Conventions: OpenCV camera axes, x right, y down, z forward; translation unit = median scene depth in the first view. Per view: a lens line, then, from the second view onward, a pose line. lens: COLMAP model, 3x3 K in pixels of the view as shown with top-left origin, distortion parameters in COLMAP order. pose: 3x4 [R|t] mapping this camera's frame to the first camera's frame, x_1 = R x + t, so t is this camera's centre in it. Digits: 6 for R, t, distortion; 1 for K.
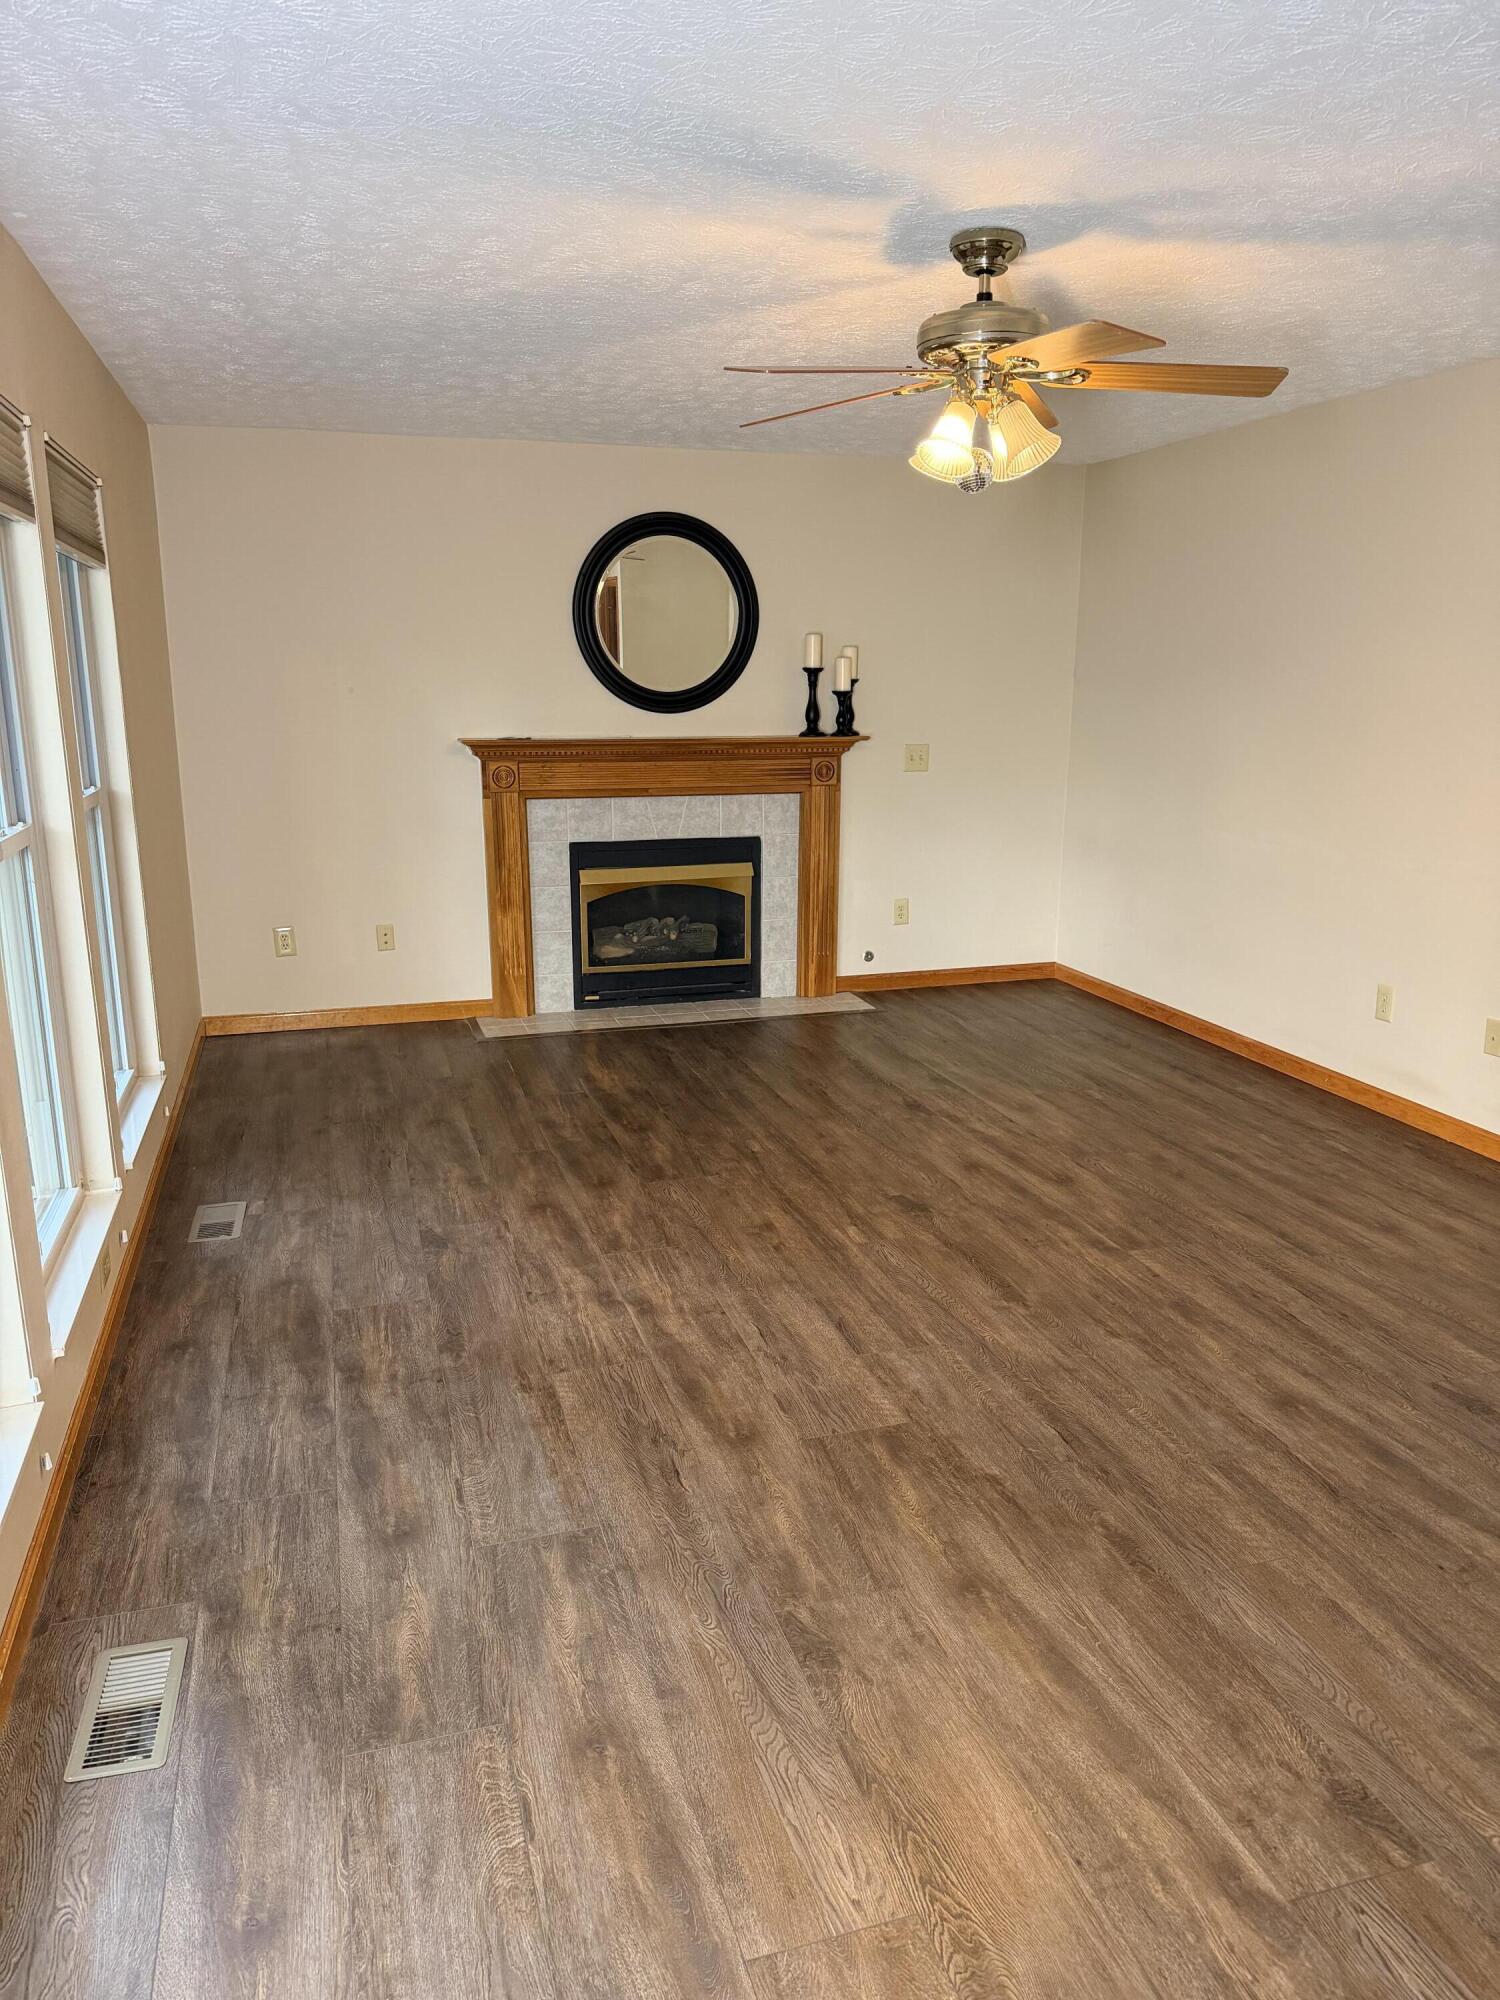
lens RADIAL K [[1422.1, 0, 749.4], [0, 1422.1, 1001.4], [0, 0, 1]] dist [0.036290, -0.004485]
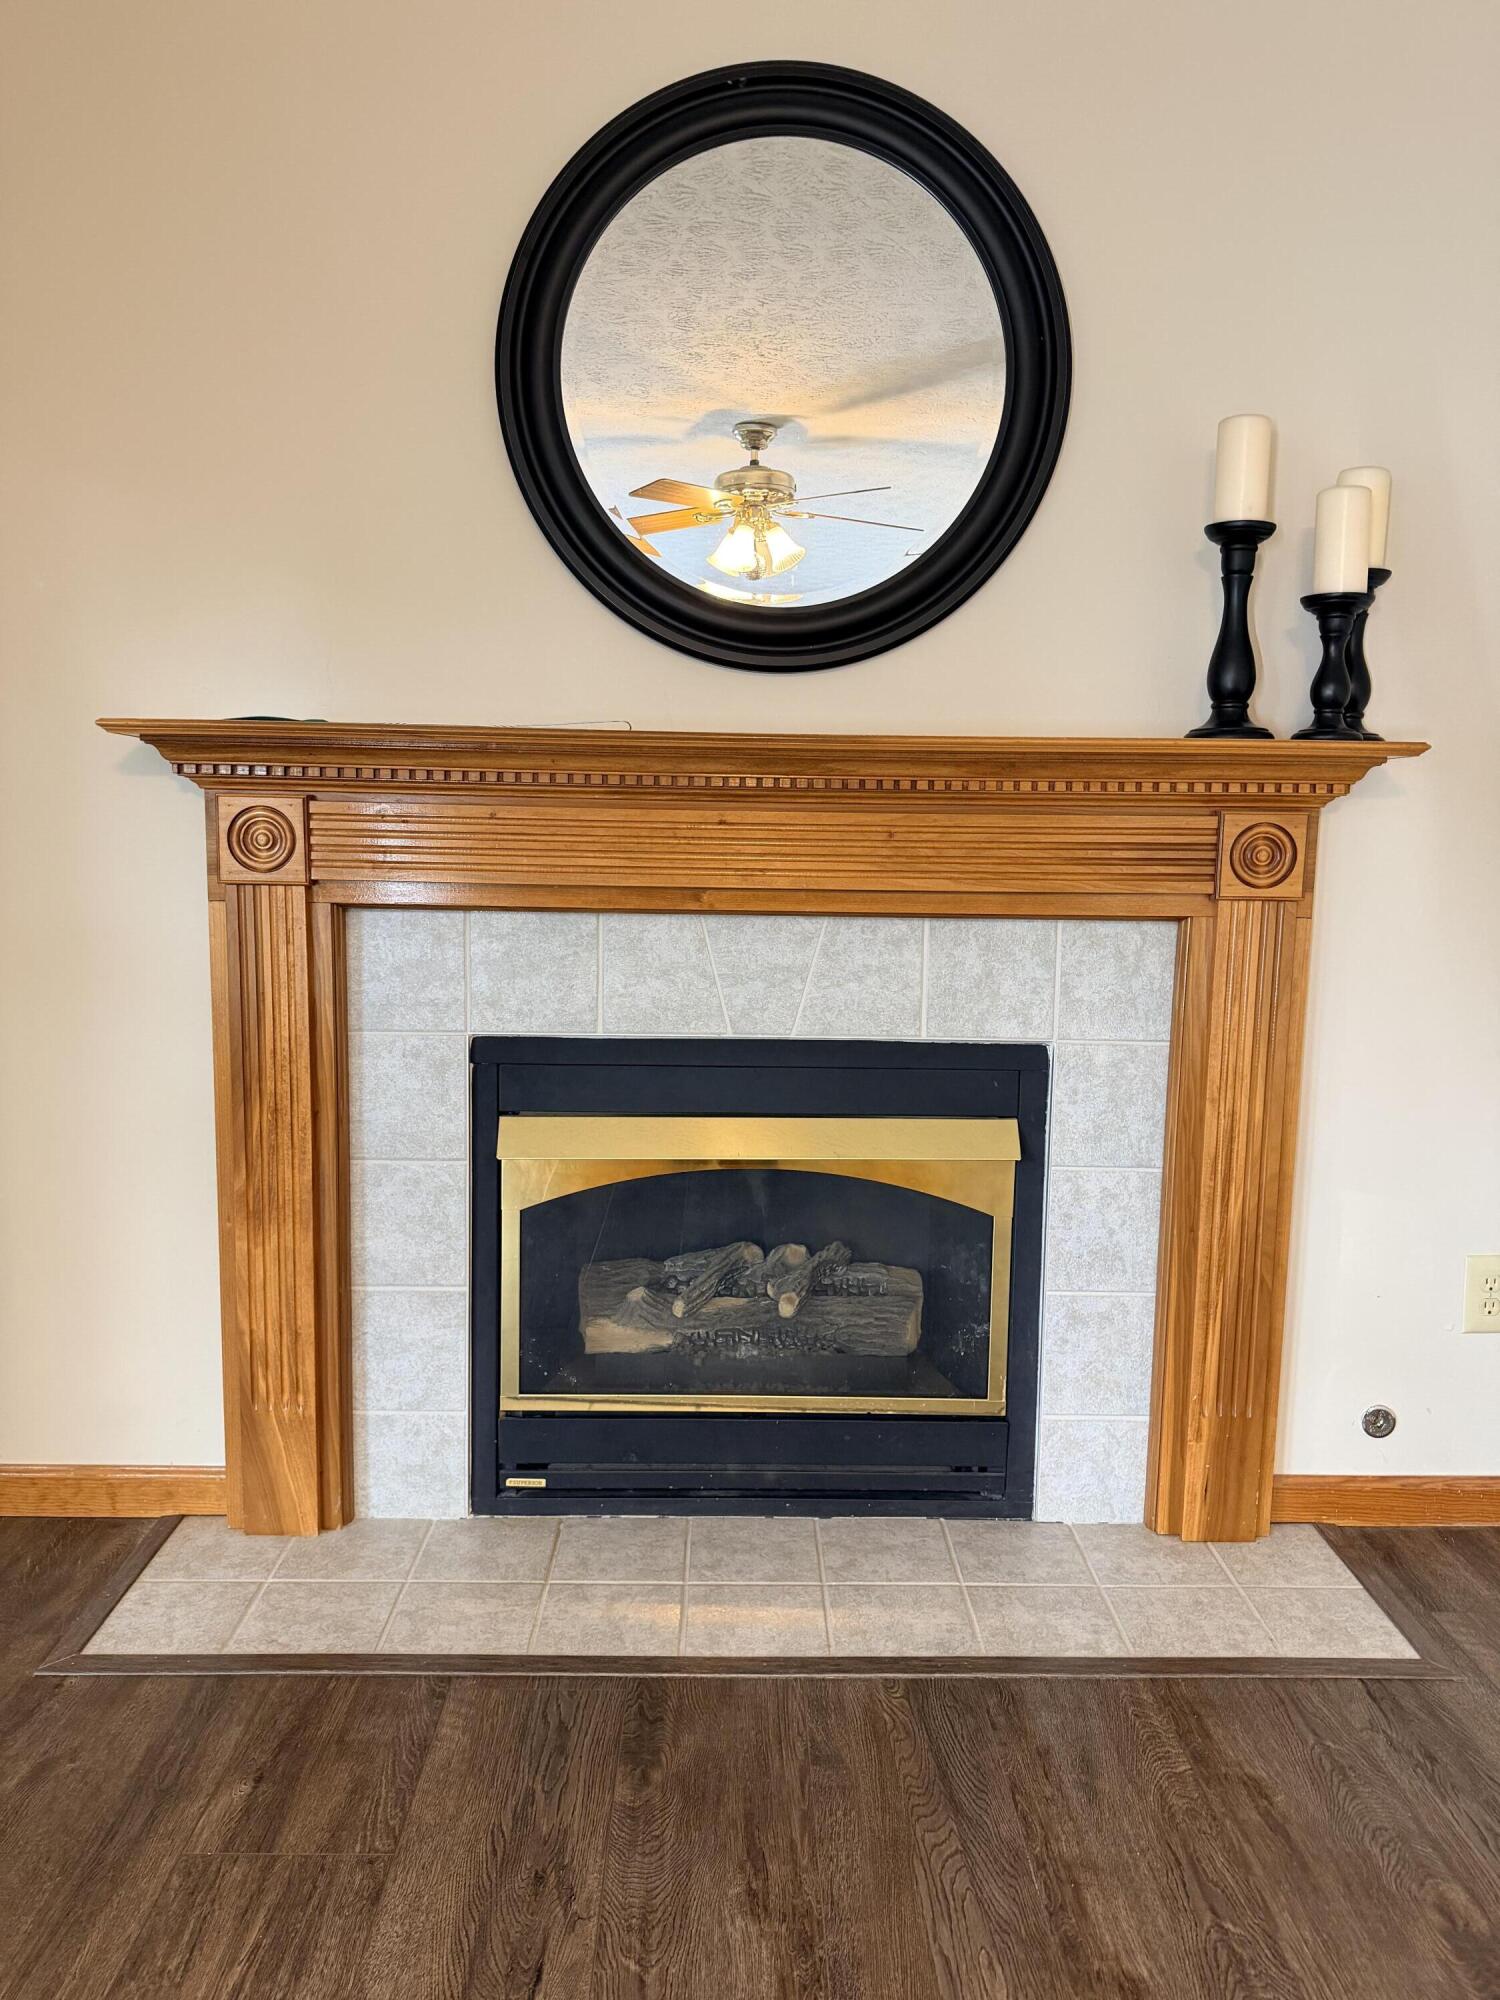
lens RADIAL K [[1422.1, 0, 751.5], [0, 1422.1, 999.1], [0, 0, 1]] dist [0.036290, -0.004485]
pose [[0.960097, 0.048817, -0.275373, 0.032718], [-0.076243, 0.993039, -0.089783, -0.092543], [0.269073, 0.107196, 0.957136, 0.670228]]
